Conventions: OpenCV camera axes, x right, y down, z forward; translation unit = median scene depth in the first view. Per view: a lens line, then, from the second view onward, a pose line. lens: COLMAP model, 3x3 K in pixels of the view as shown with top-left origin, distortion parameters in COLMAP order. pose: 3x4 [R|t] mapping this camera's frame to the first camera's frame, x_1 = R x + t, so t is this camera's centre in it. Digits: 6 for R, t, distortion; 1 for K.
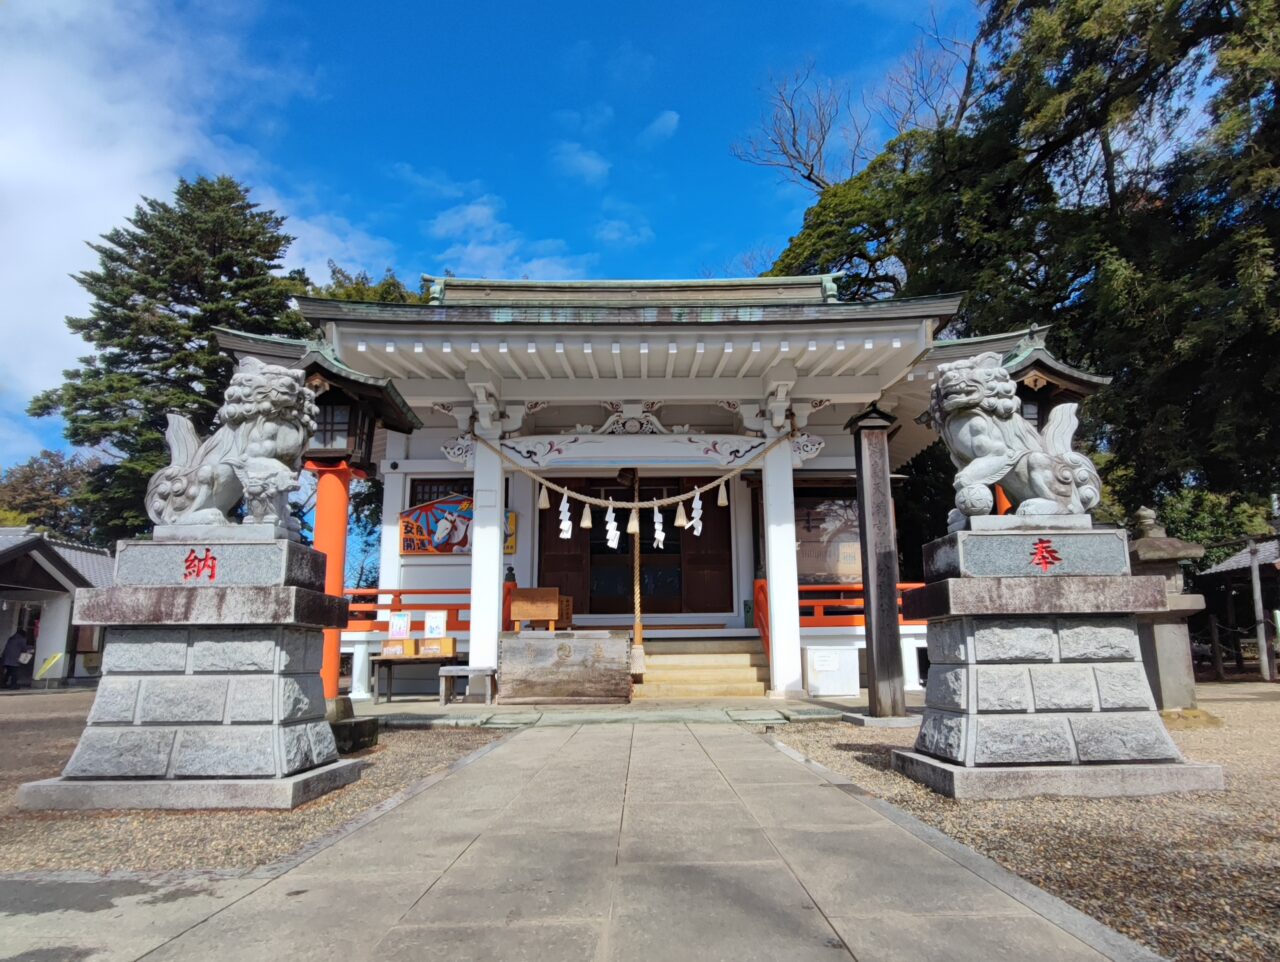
lens RADIAL K [[830.9, 0, 640.0], [0, 830.9, 481.0], [0, 0, 1]] dist [-0.002213, -0.000284]
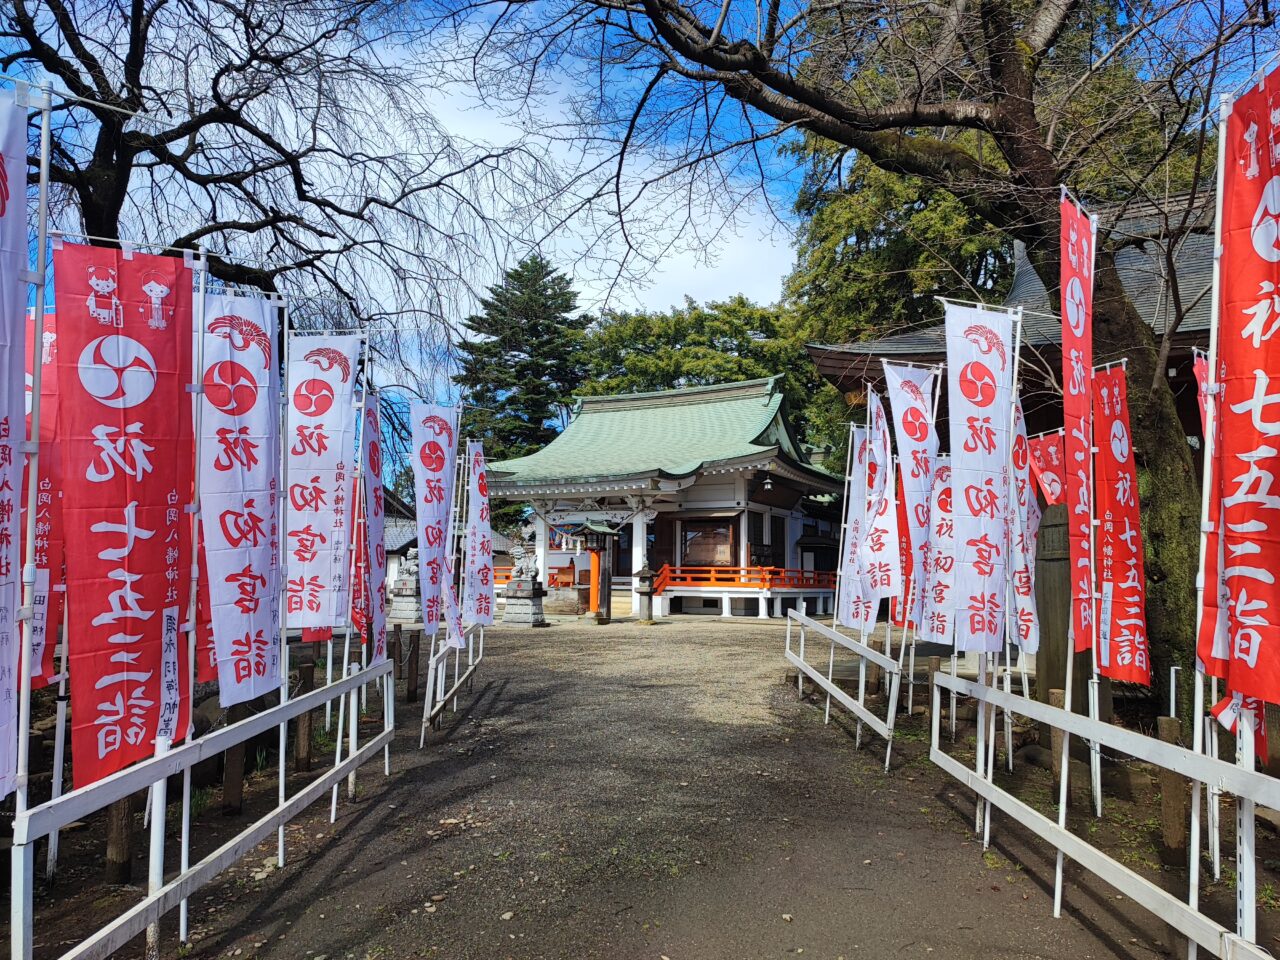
lens RADIAL K [[926.3, 0, 640.0], [0, 926.3, 480.0], [0, 0, 1]] dist [0.048731, 0.000303]
pose [[0.888025, -0.026839, -0.459010, 1.091755], [0.076112, 0.993103, 0.089182, -0.297643], [0.453451, -0.114132, 0.883943, -1.080775]]
